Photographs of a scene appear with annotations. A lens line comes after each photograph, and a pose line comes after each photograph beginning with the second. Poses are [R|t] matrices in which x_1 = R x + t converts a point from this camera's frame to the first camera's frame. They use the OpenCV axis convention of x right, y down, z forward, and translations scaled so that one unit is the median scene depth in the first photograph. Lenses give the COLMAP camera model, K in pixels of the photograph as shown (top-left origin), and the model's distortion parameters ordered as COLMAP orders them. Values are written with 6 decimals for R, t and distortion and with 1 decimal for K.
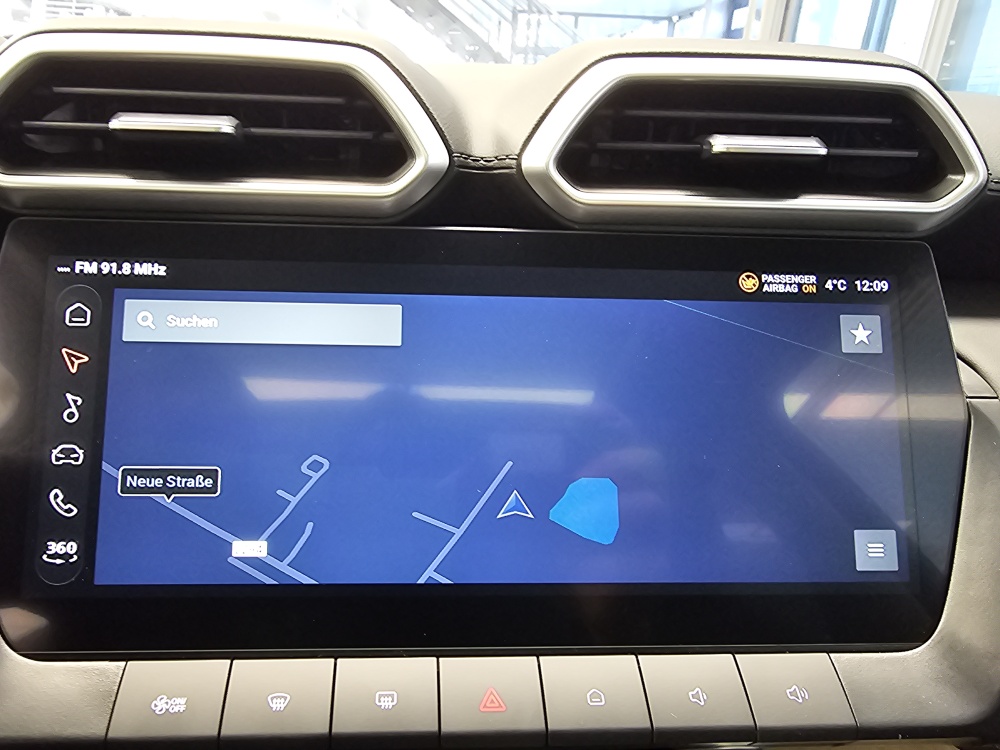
lens RADIAL K [[654.4, 0, 442.5], [0, 654.4, 370.3], [0, 0, 1]] dist [-0.001495, -0.000011]
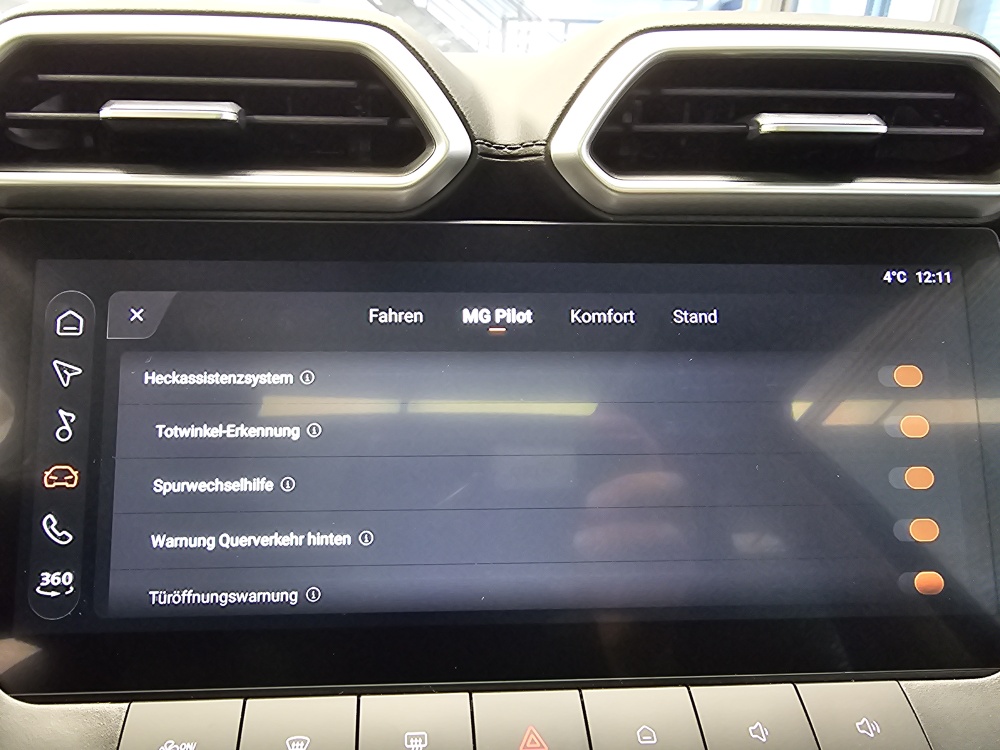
lens RADIAL K [[639.8, 0, 426.4], [0, 639.8, 383.1], [0, 0, 1]] dist [-0.001191, -0.000594]
pose [[0.999832, -0.017210, -0.006361, -0.053592], [0.017226, 0.999848, 0.002526, 0.004788], [0.006317, -0.002635, 0.999977, 0.107162]]
